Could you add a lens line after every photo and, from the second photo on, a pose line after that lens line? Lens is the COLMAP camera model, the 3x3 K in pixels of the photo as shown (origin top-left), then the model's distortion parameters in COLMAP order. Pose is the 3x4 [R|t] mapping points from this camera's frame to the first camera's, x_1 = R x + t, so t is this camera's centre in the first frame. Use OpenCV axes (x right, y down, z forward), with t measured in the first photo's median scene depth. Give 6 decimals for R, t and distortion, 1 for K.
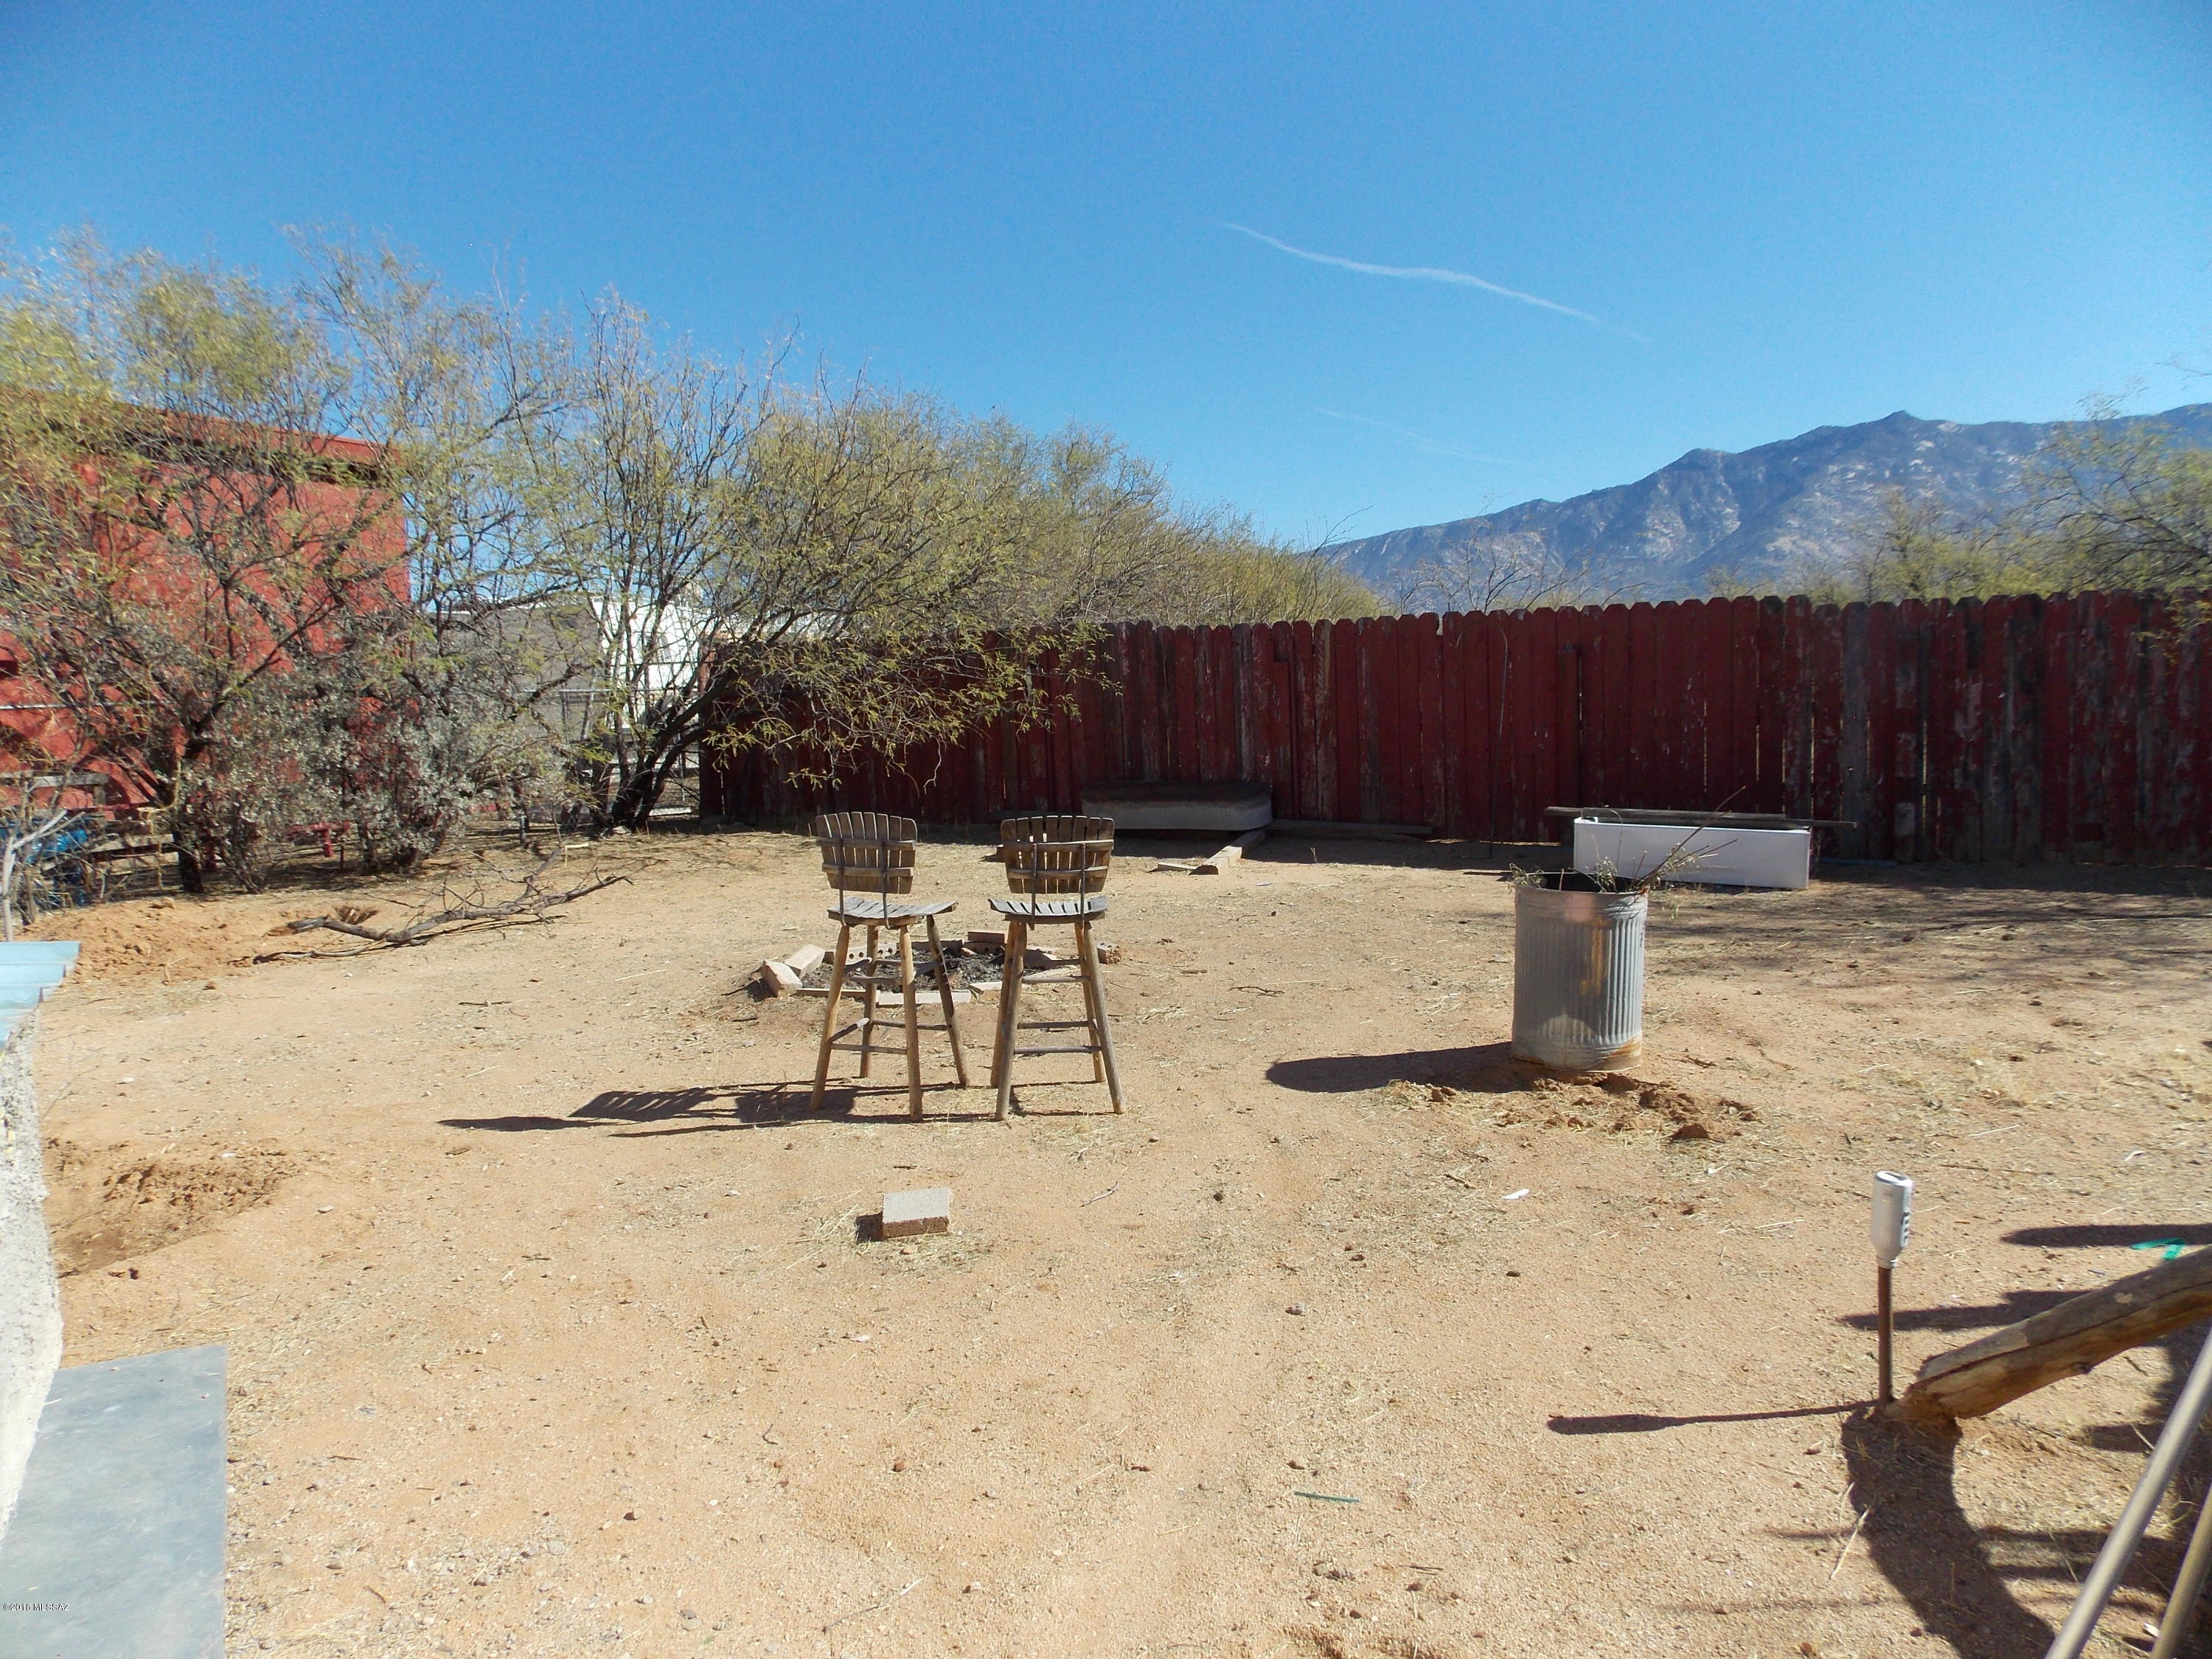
lens RADIAL K [[1470.0, 0, 1108.3], [0, 1470.0, 796.5], [0, 0, 1]] dist [0.008442, 0.002248]
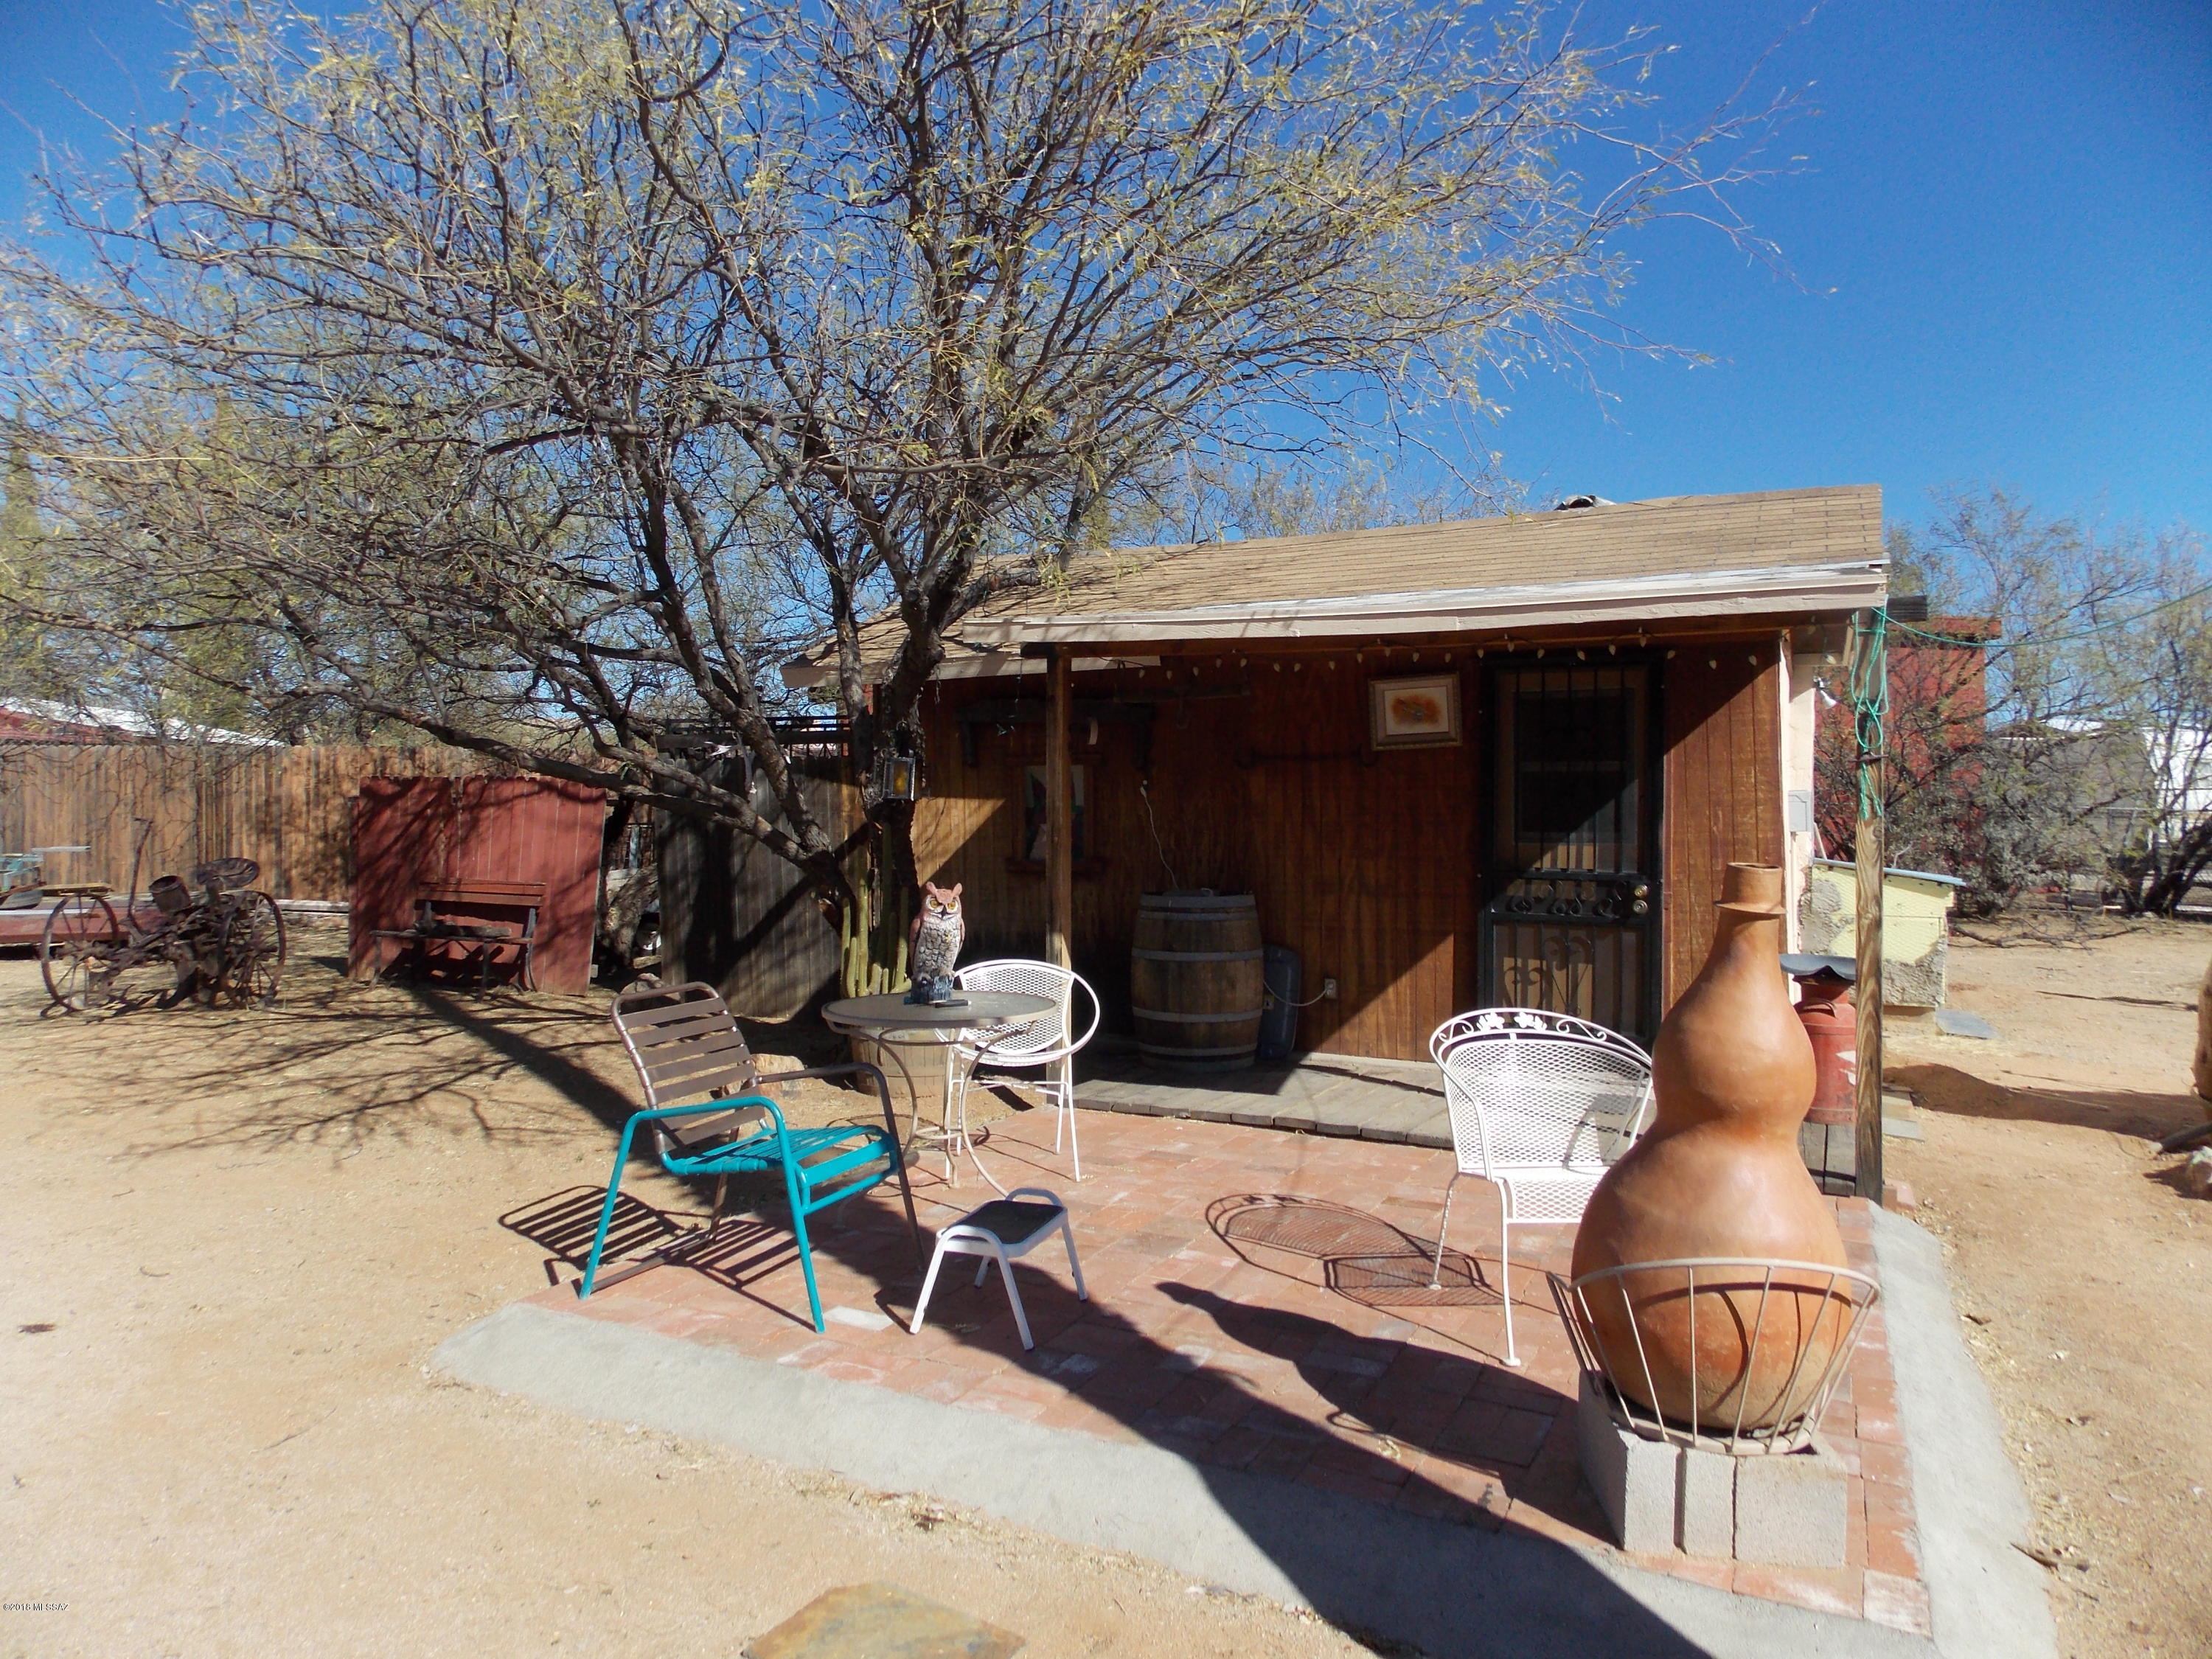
lens RADIAL K [[1470.0, 0, 1108.3], [0, 1470.0, 796.5], [0, 0, 1]] dist [0.008442, 0.002248]
pose [[0.581960, 0.051325, -0.811596, 0.250442], [-0.105121, 0.994381, -0.012494, 0.040101], [0.806395, 0.092587, 0.584085, -0.690926]]
